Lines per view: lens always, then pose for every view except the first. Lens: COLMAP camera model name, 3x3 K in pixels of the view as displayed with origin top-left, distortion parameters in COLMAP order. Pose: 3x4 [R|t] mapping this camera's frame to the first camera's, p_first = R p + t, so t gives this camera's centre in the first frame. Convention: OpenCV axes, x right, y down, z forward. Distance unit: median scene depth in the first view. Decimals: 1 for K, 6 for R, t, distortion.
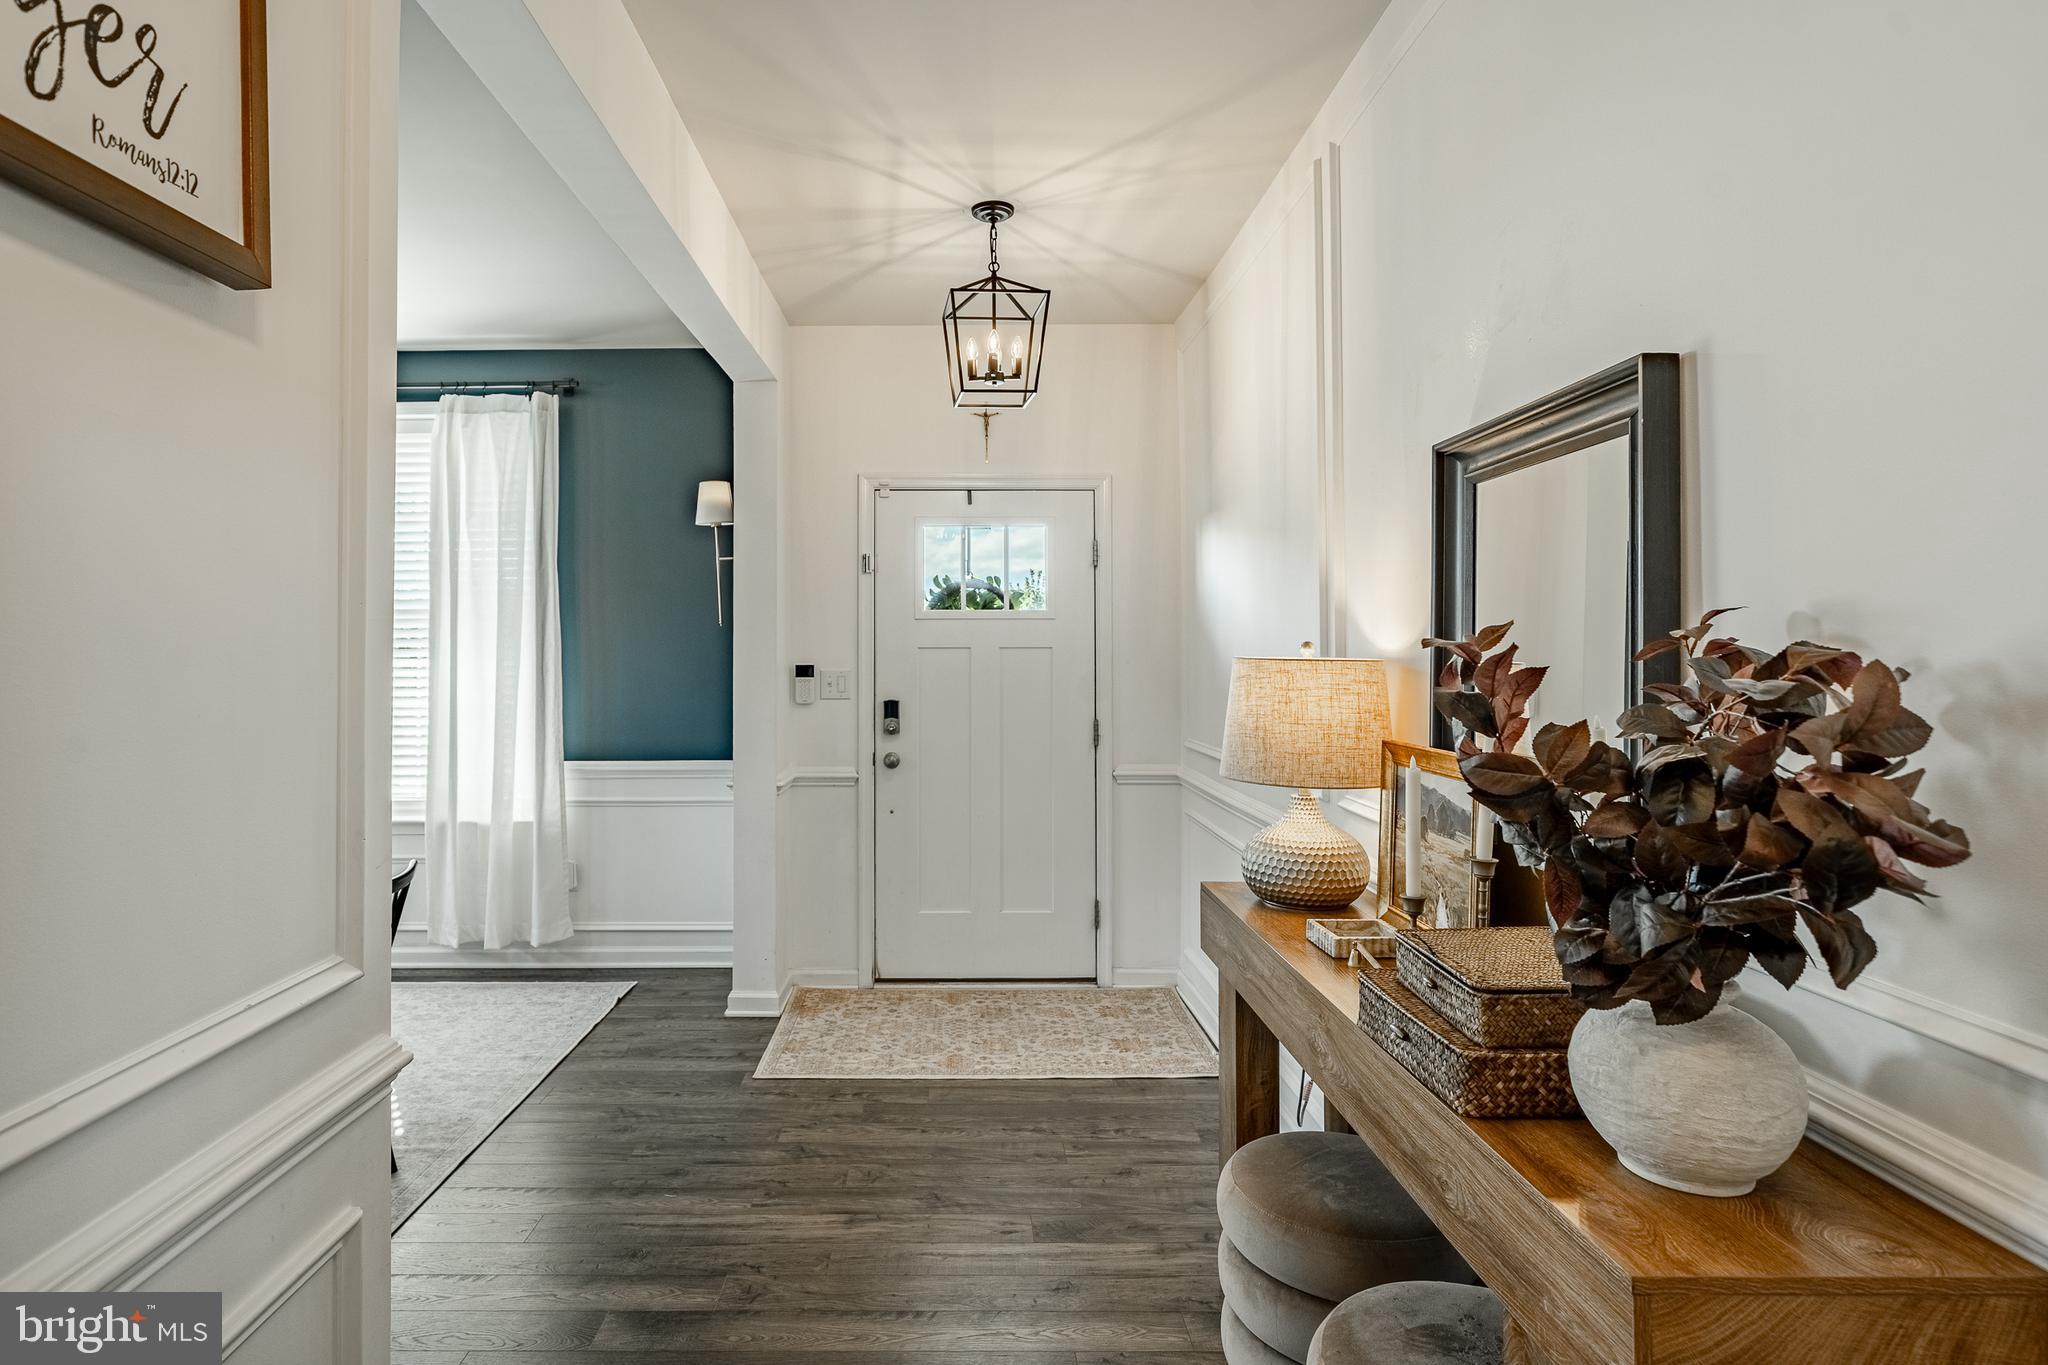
lens RADIAL K [[1081.2, 0, 1017.2], [0, 1081.2, 667.1], [0, 0, 1]] dist [-0.003933, 0.000374]
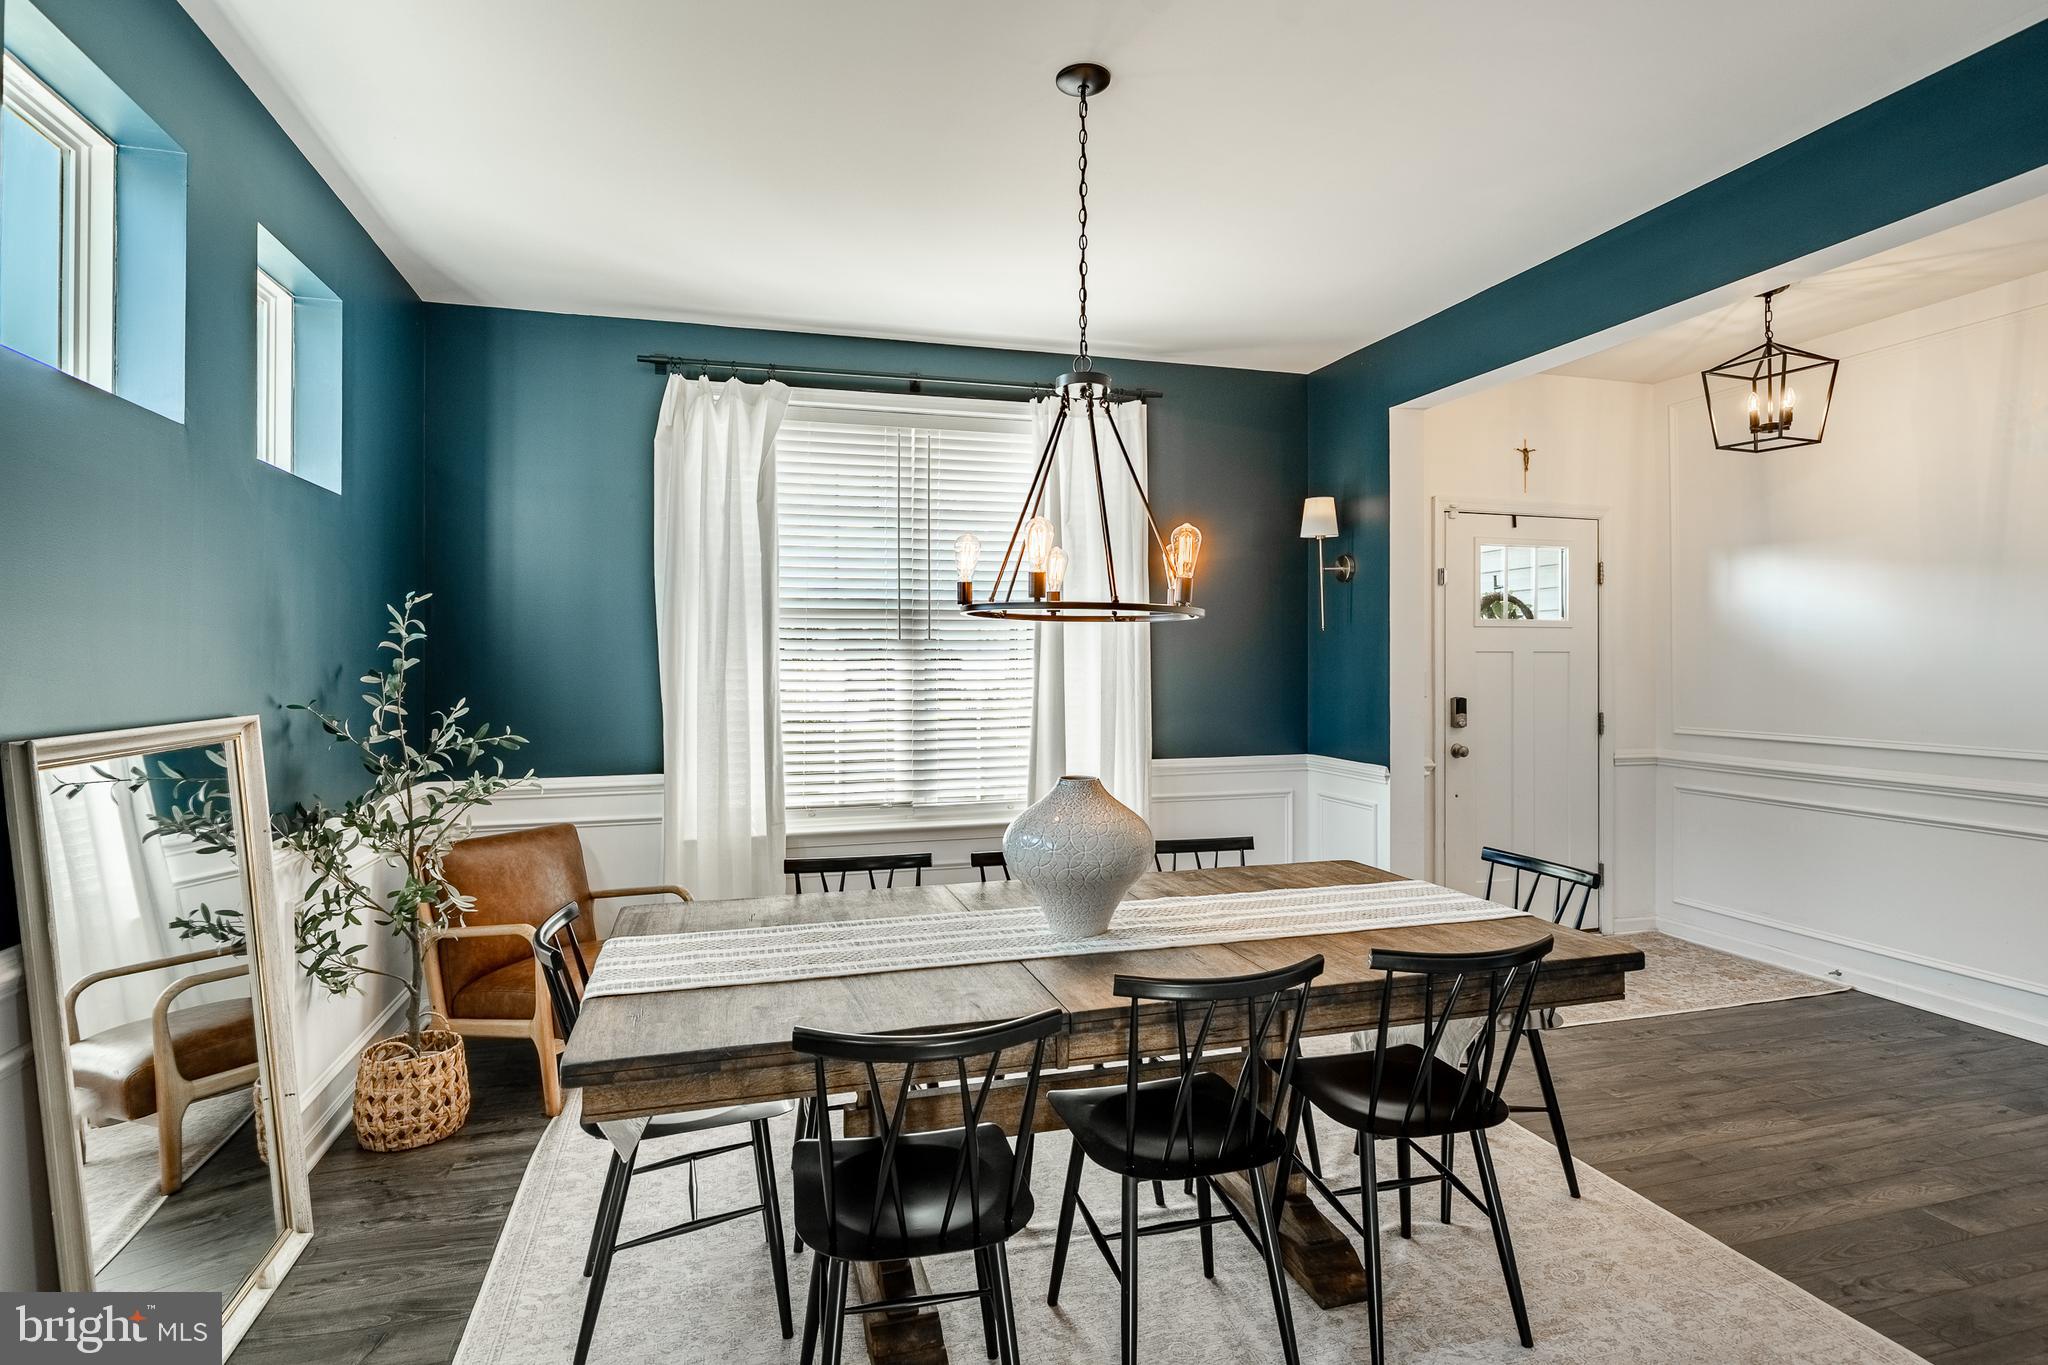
lens RADIAL K [[997.2, 0, 1019.3], [0, 997.2, 685.8], [0, 0, 1]] dist [0.000027, -0.001144]
pose [[0.961276, -0.004643, 0.275548, -0.858294], [0.001012, 0.999911, 0.013319, 0.003725], [-0.275586, -0.012525, 0.961195, 0.119891]]
